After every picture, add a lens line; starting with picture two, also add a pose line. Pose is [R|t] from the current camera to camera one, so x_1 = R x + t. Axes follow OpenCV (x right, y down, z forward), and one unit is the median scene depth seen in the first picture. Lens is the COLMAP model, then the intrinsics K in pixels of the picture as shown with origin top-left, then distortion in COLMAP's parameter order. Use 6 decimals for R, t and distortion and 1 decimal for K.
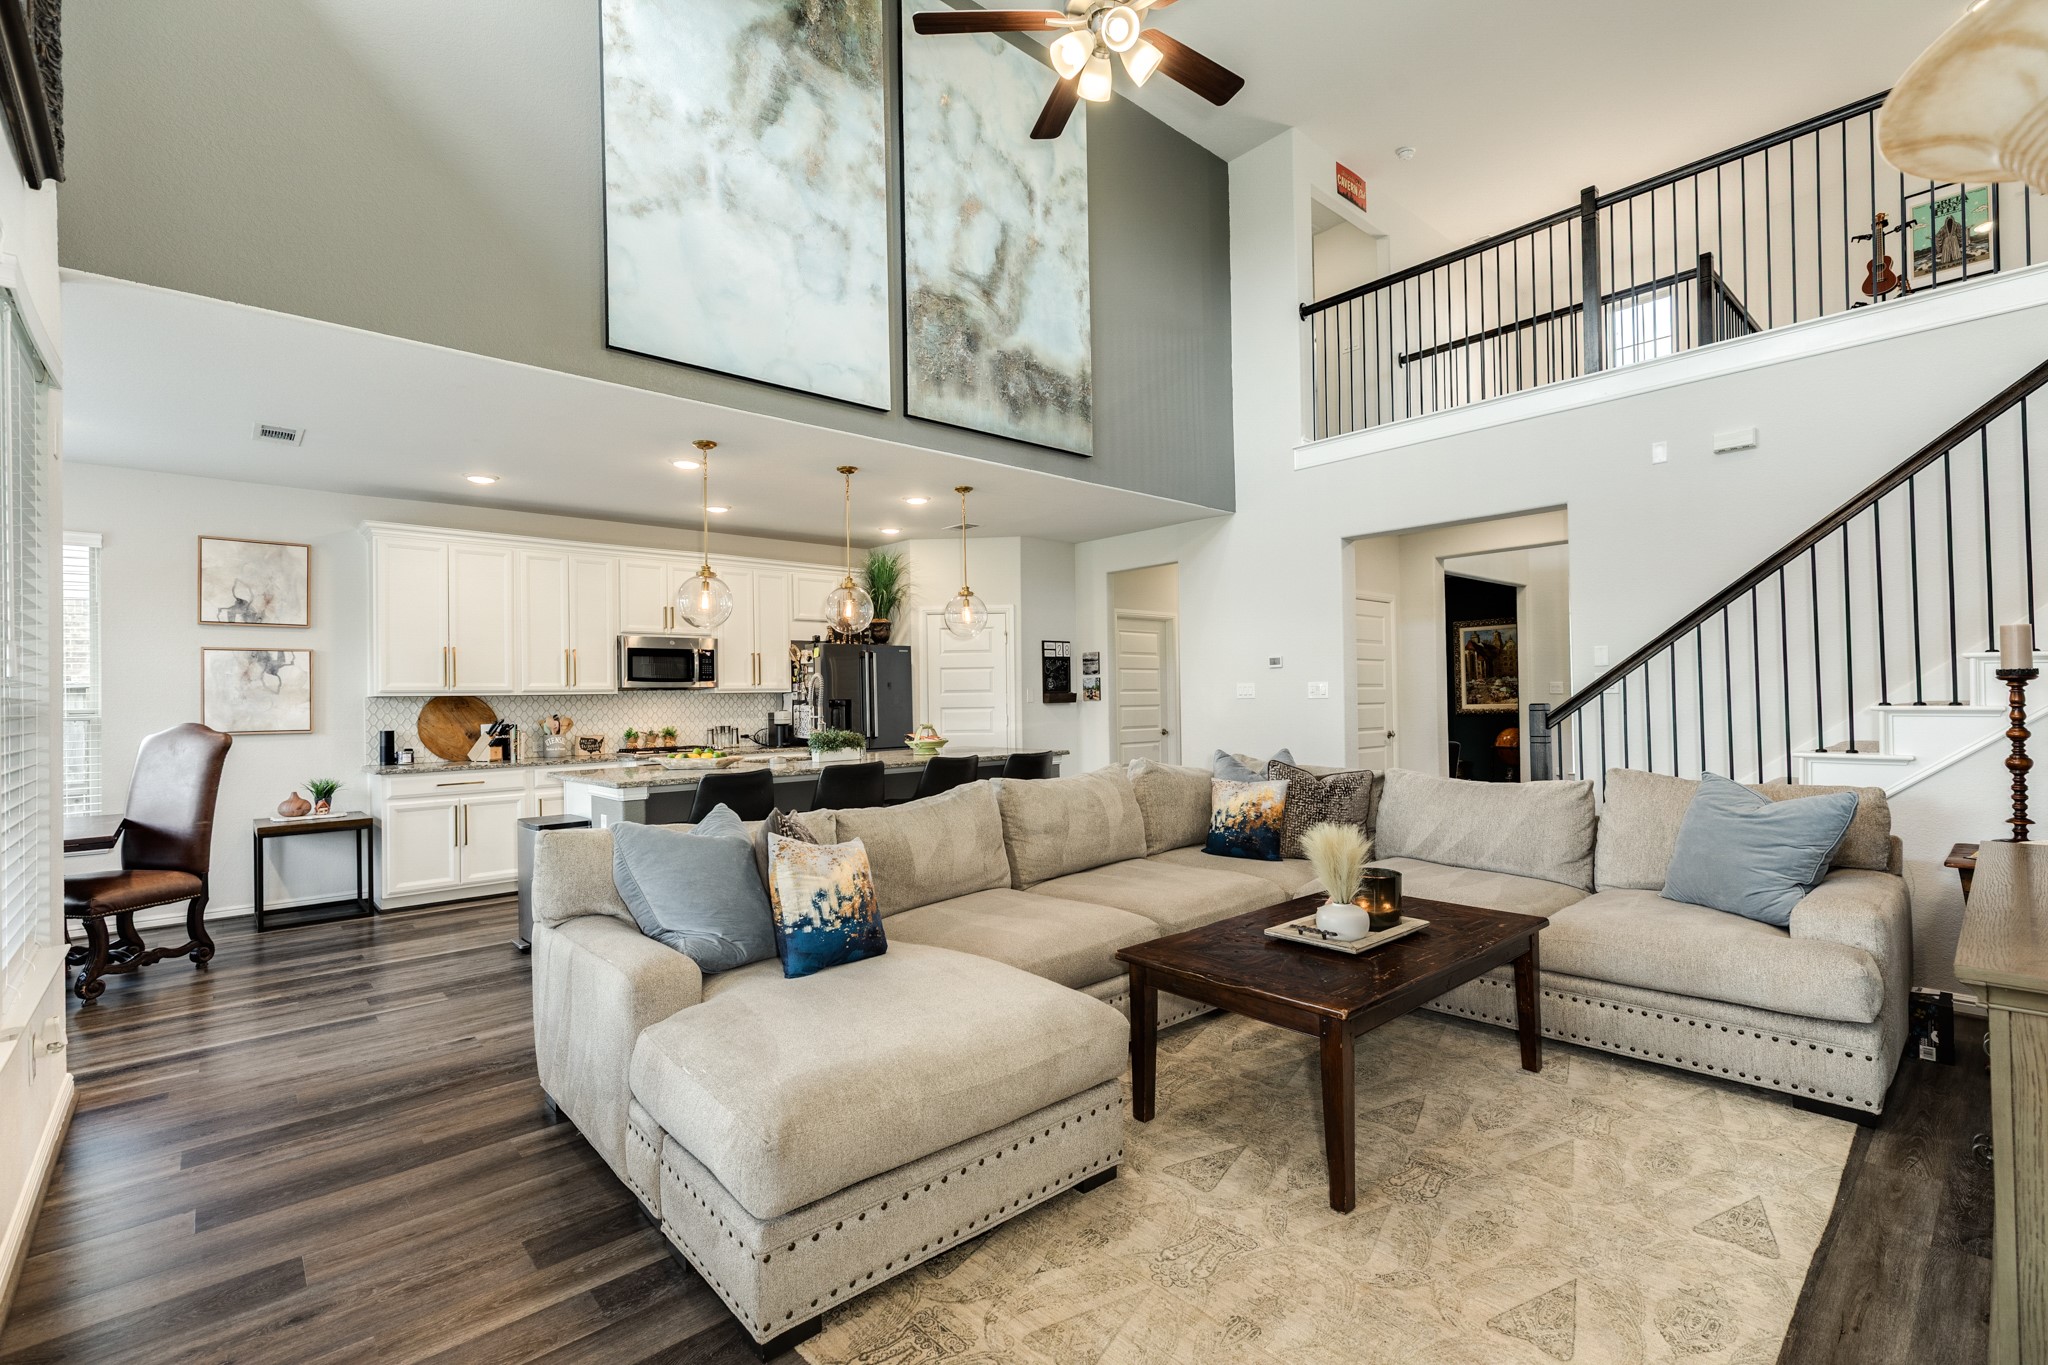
lens RADIAL K [[912.1, 0, 1020.5], [0, 912.1, 688.5], [0, 0, 1]] dist [0.009112, -0.001711]
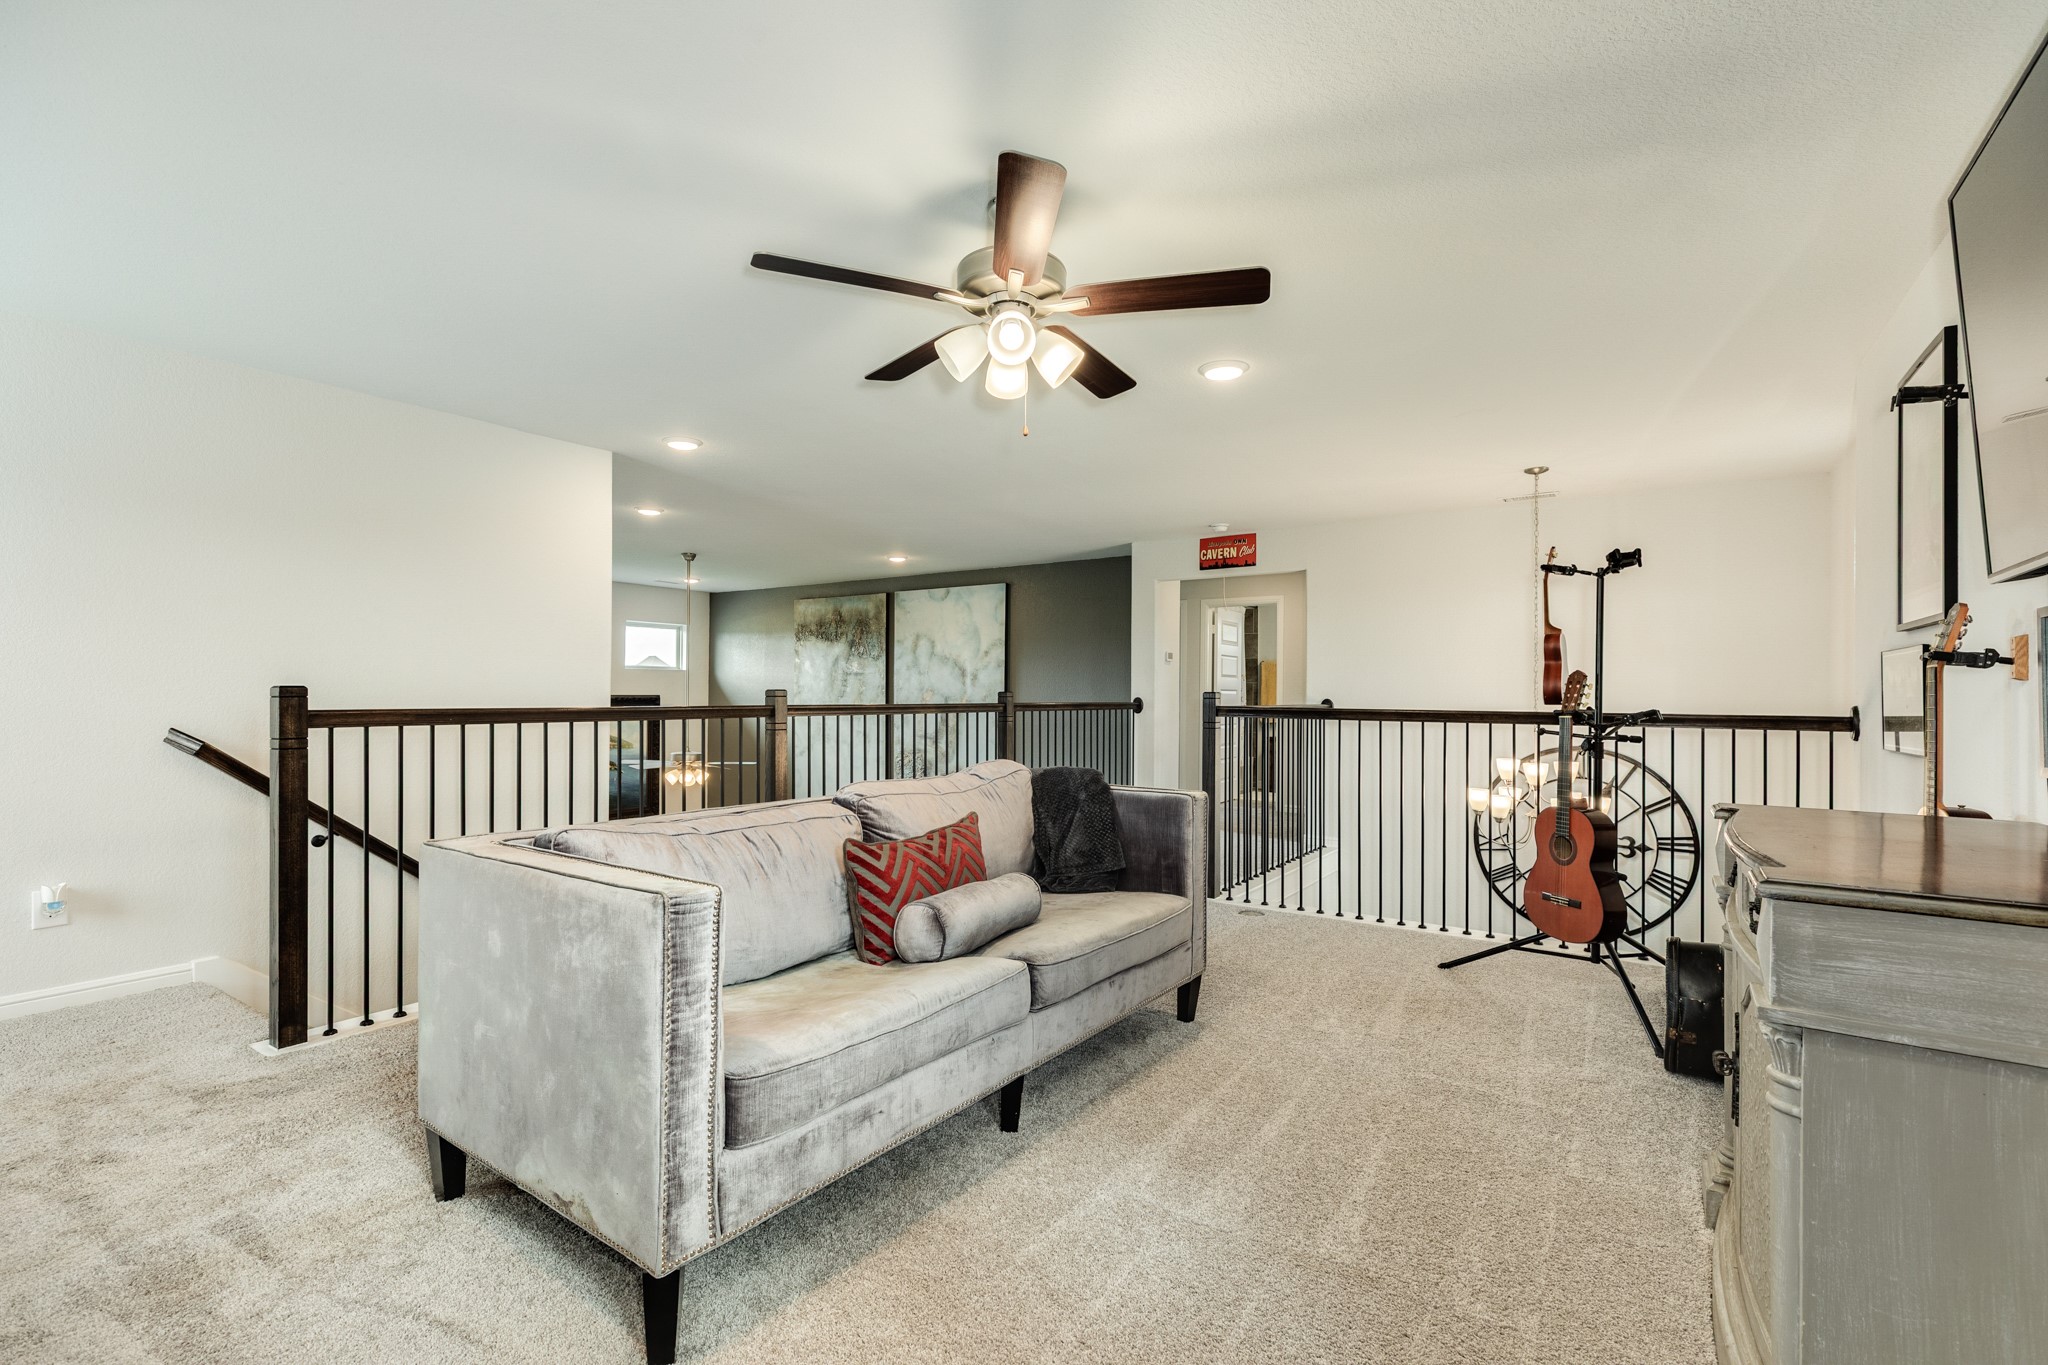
lens RADIAL K [[913.0, 0, 1021.0], [0, 913.0, 691.5], [0, 0, 1]] dist [0.000265, 0.000062]
pose [[0.220786, 0.015399, -0.975201, 1.563429], [0.004328, 0.999850, 0.016769, -0.526933], [0.975313, -0.007923, 0.220687, 0.737690]]
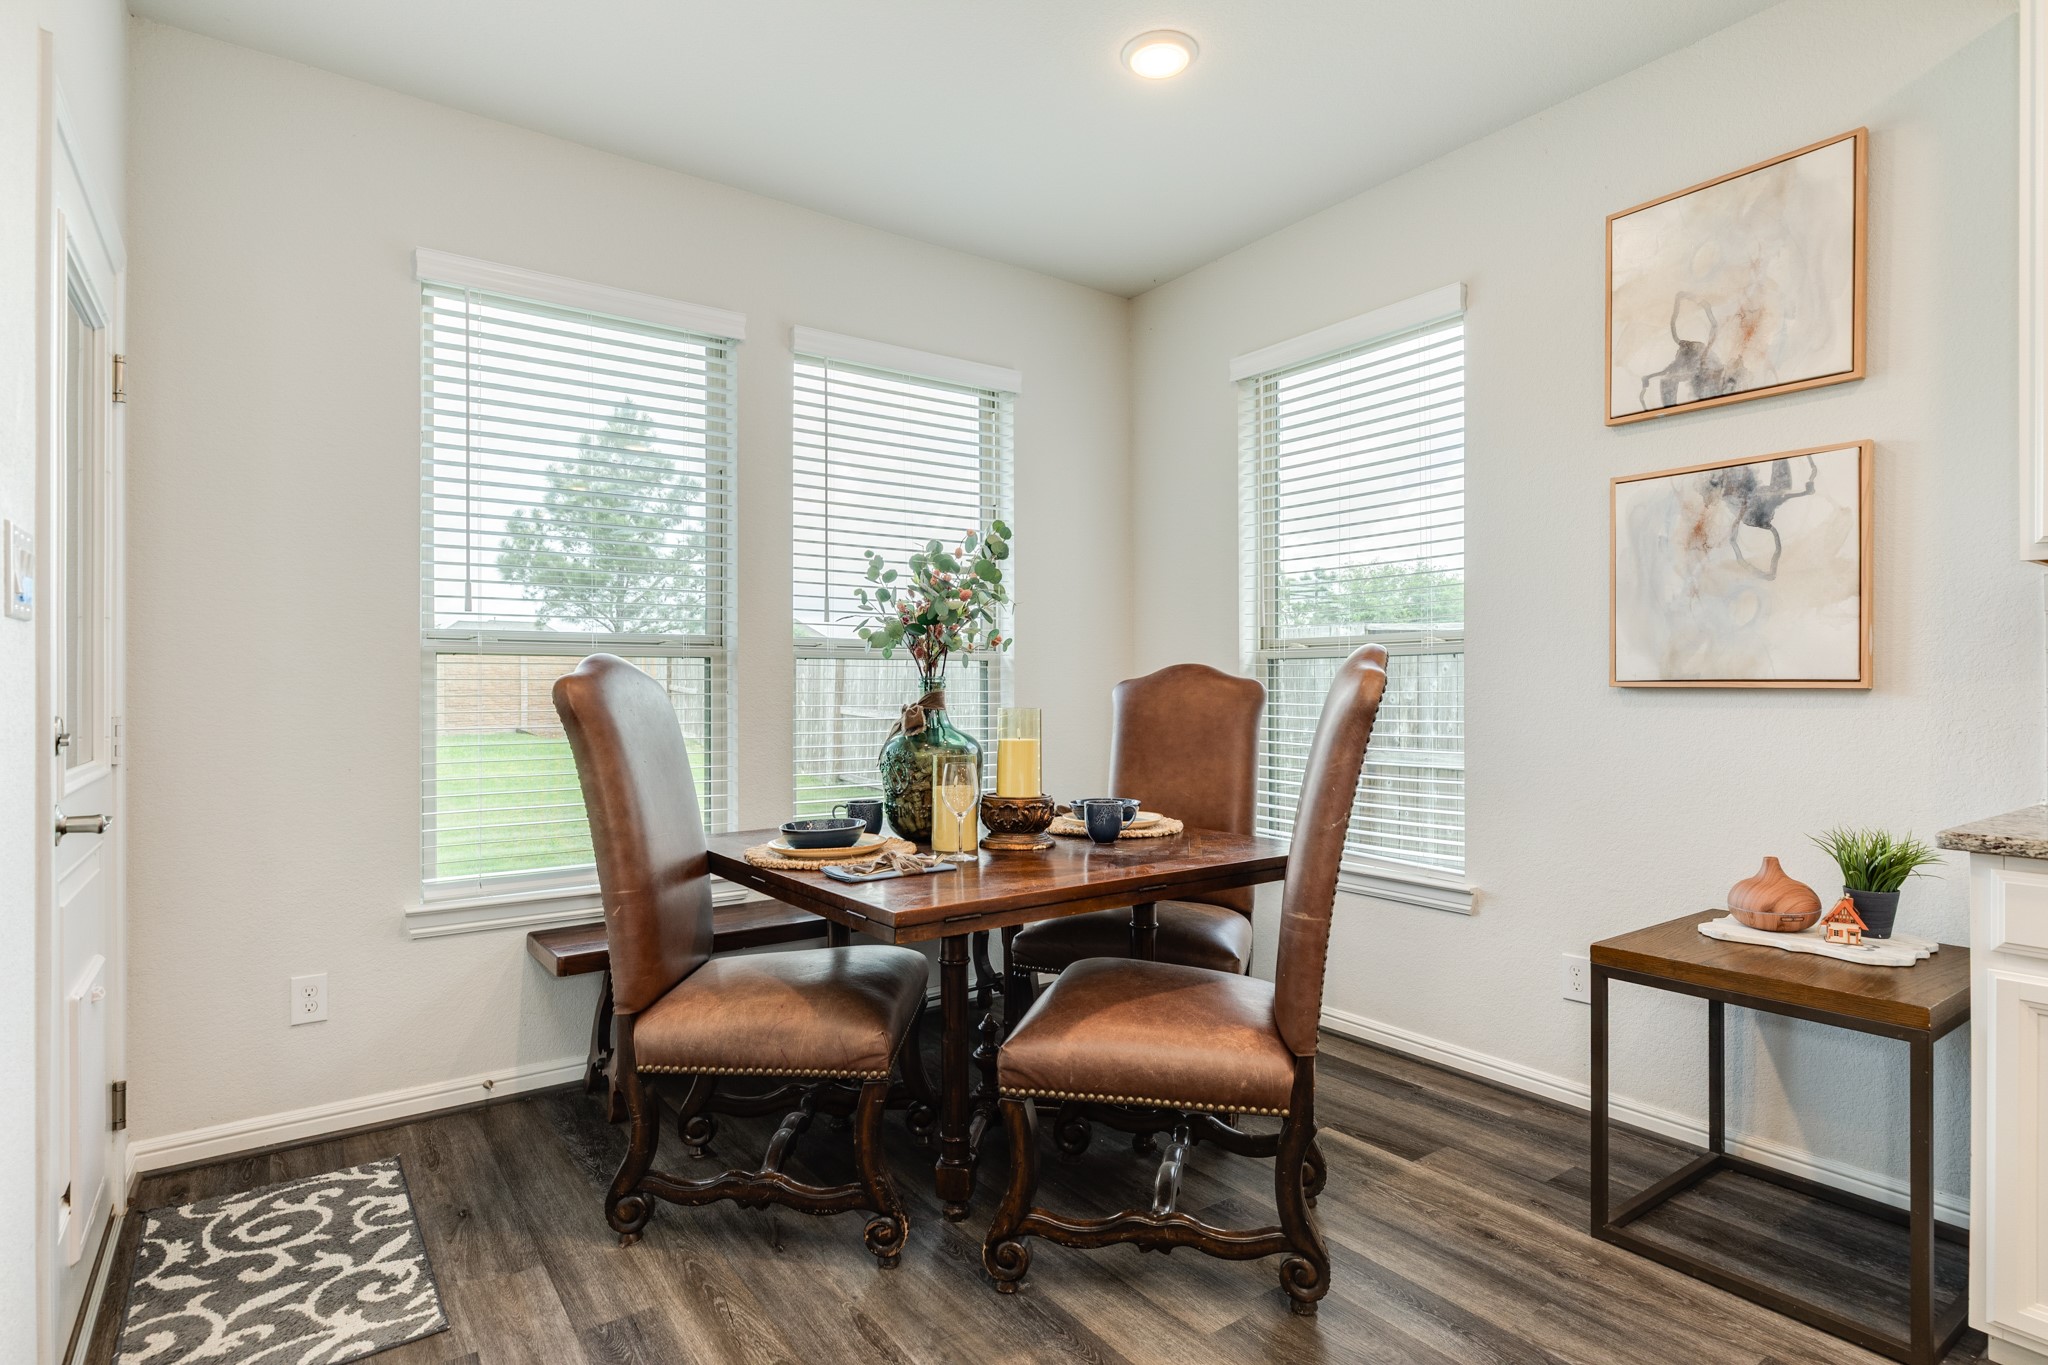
lens RADIAL K [[1033.6, 0, 1019.8], [0, 1033.6, 690.5], [0, 0, 1]] dist [-0.005272, 0.000305]
pose [[-0.106965, 0.022560, -0.994007, -0.368679], [0.017703, 0.999627, 0.020783, 0.036106], [0.994105, -0.015374, -0.107325, 0.741120]]
